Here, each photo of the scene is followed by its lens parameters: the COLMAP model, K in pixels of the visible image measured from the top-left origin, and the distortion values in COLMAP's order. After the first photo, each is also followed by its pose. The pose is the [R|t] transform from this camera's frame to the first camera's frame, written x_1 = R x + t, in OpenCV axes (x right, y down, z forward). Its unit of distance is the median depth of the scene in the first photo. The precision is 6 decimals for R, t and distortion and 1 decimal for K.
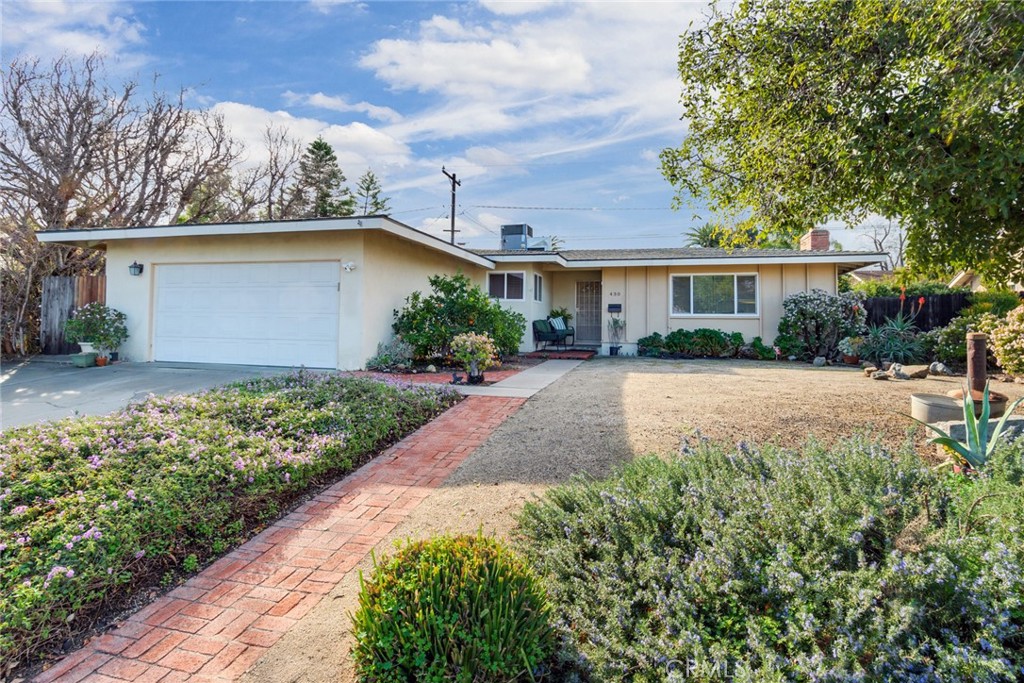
lens RADIAL K [[538.1, 0, 505.1], [0, 538.1, 325.6], [0, 0, 1]] dist [0.035292, -0.041999]
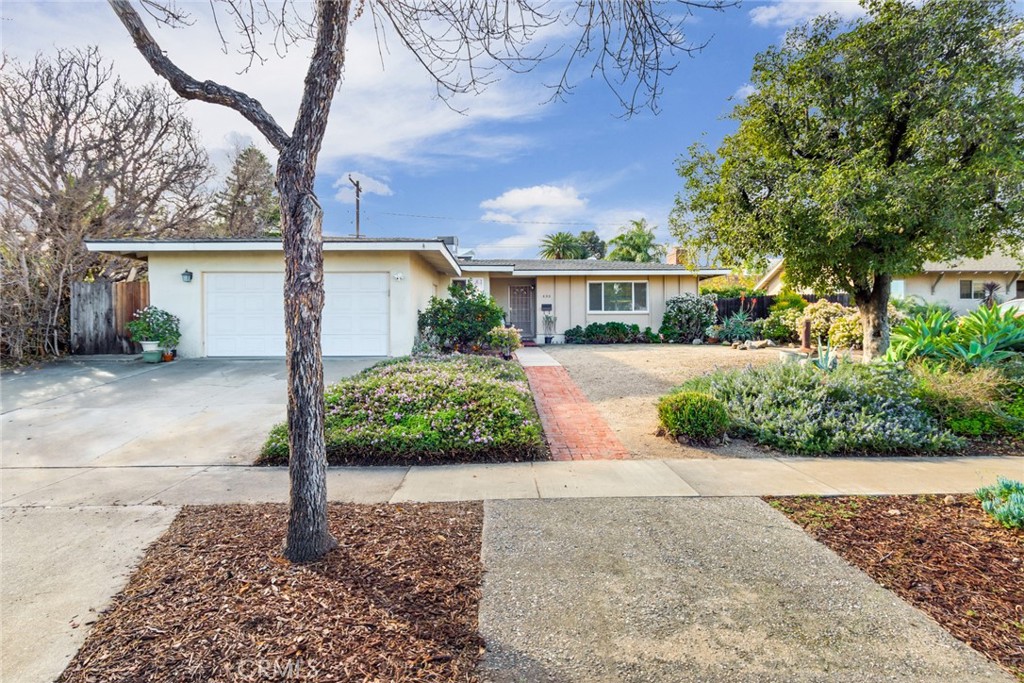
lens RADIAL K [[538.1, 0, 505.1], [0, 538.1, 325.6], [0, 0, 1]] dist [0.035292, -0.041999]
pose [[0.956970, -0.017964, 0.289630, -0.297800], [0.017408, 0.999838, 0.004494, 0.004482], [-0.289664, 0.000741, 0.957128, -0.227841]]
